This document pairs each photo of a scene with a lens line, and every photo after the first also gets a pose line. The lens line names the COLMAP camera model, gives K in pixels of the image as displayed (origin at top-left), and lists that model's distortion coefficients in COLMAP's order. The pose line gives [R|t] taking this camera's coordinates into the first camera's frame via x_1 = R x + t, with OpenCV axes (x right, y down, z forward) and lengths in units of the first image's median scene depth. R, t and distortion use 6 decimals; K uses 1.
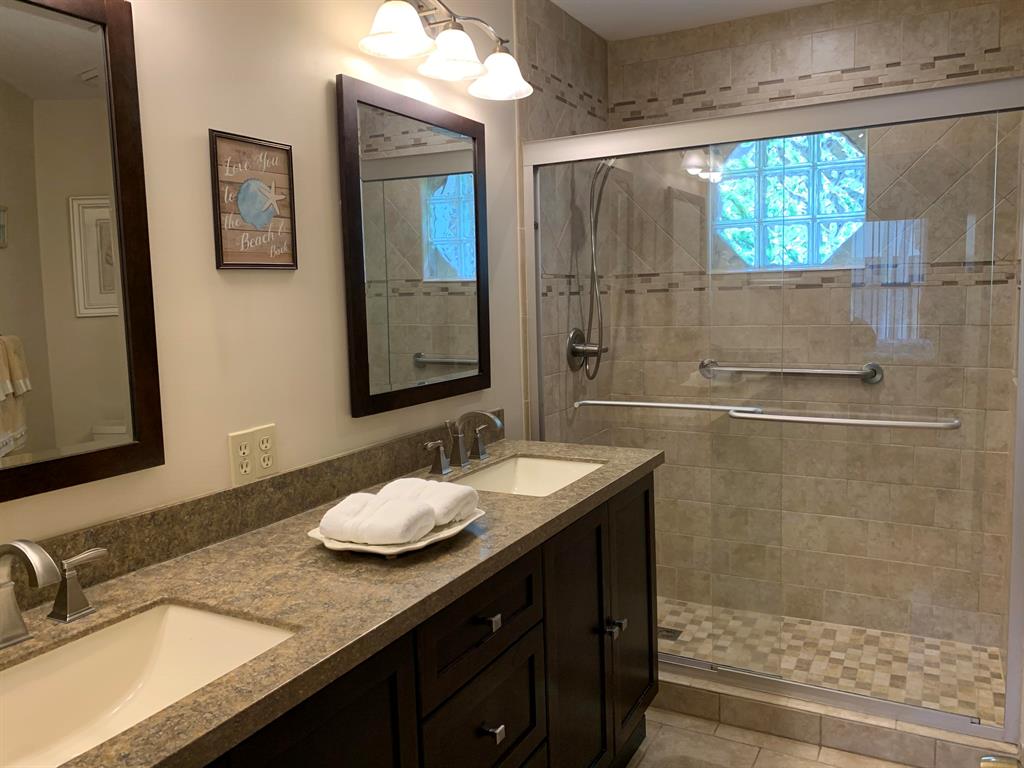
lens RADIAL K [[792.0, 0, 523.3], [0, 792.0, 375.4], [0, 0, 1]] dist [0.059164, -0.076740]
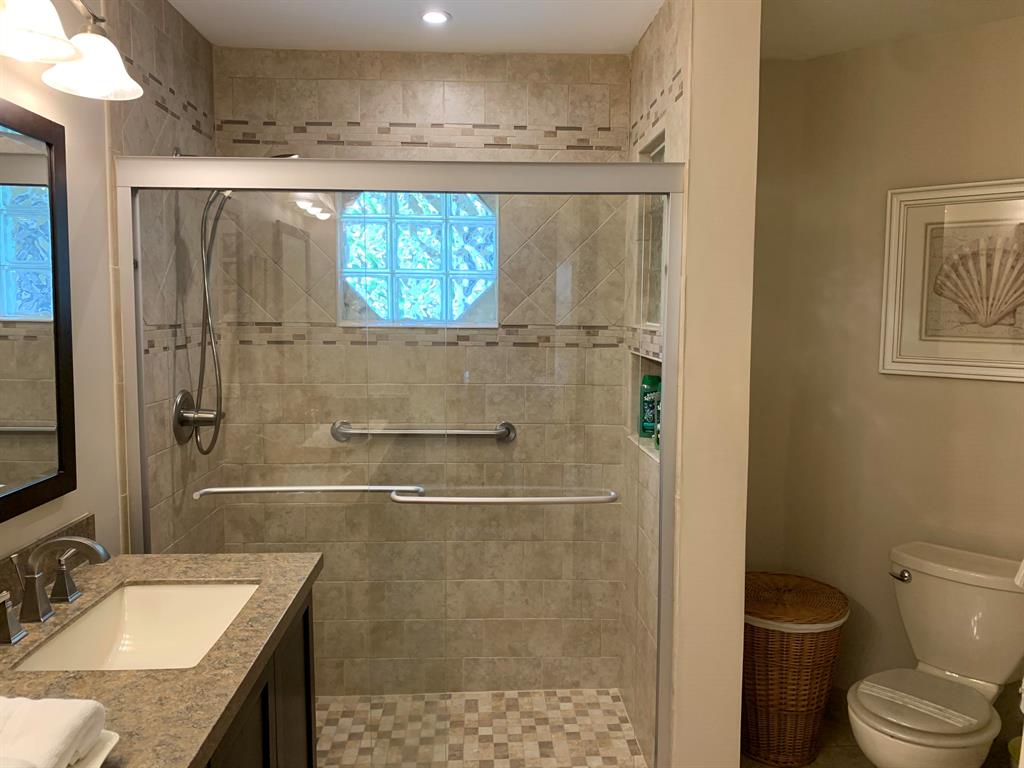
lens RADIAL K [[792.0, 0, 516.2], [0, 792.0, 384.2], [0, 0, 1]] dist [0.059164, -0.076740]
pose [[0.866896, -0.011155, 0.498365, -0.045117], [0.020691, 0.999693, -0.013614, -0.049252], [-0.498060, 0.022114, 0.866860, 0.133815]]
